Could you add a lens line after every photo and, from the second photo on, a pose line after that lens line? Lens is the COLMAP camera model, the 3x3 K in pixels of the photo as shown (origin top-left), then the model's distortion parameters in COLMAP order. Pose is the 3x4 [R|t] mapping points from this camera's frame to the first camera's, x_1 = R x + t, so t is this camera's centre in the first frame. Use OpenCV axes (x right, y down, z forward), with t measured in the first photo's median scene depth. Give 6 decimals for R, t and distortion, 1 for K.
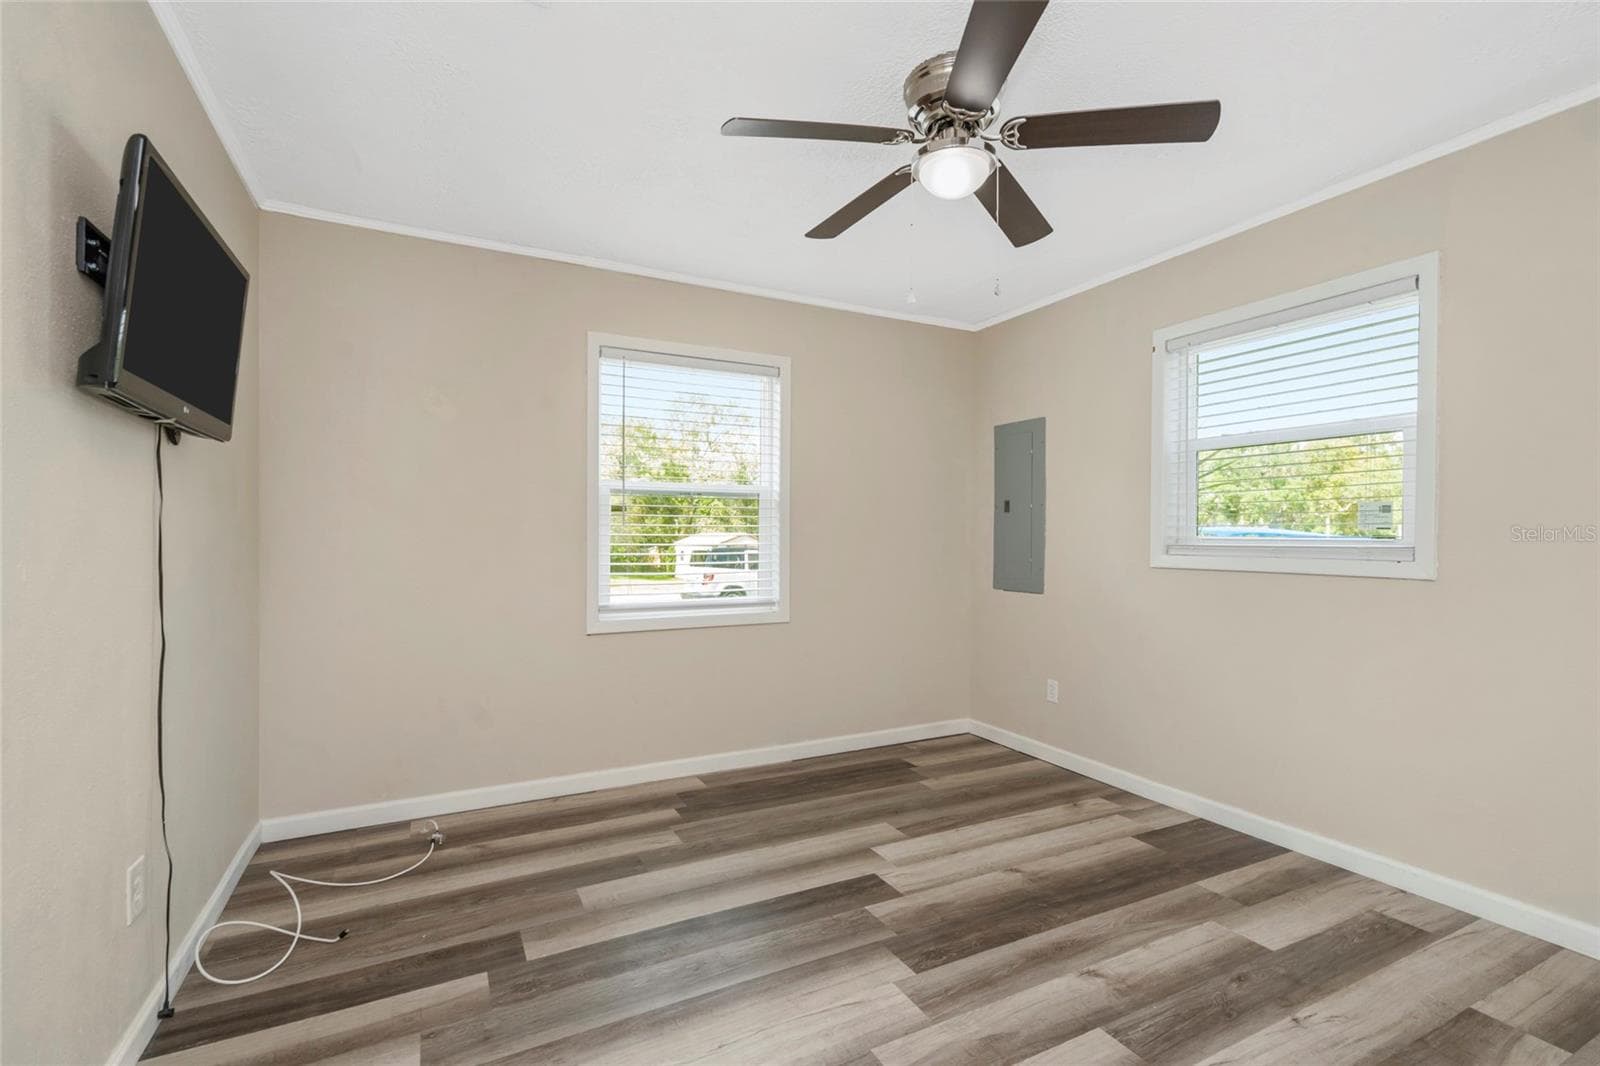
lens RADIAL K [[735.1, 0, 808.4], [0, 735.1, 539.7], [0, 0, 1]] dist [-0.005623, 0.001904]
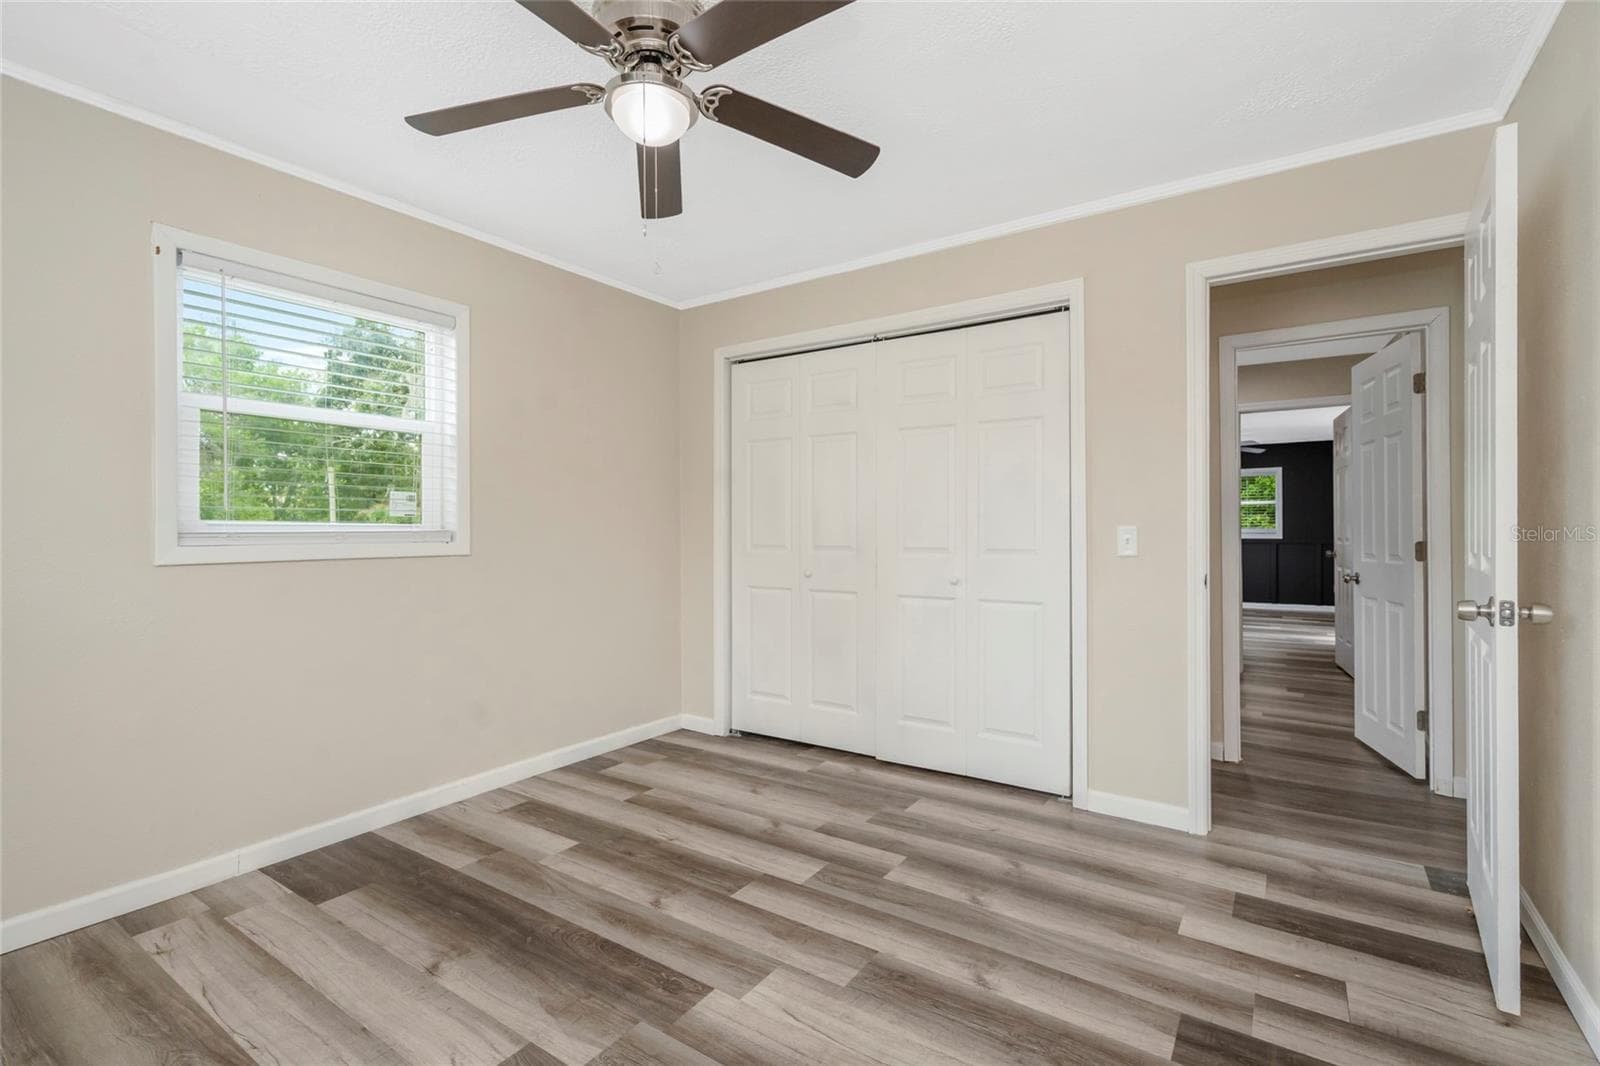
lens RADIAL K [[735.1, 0, 804.9], [0, 735.1, 524.0], [0, 0, 1]] dist [-0.005623, 0.001904]
pose [[-0.489042, 0.001661, 0.872259, -0.588657], [0.002969, 0.999996, -0.000240, 0.001140], [-0.872255, 0.002472, -0.489045, 1.102018]]
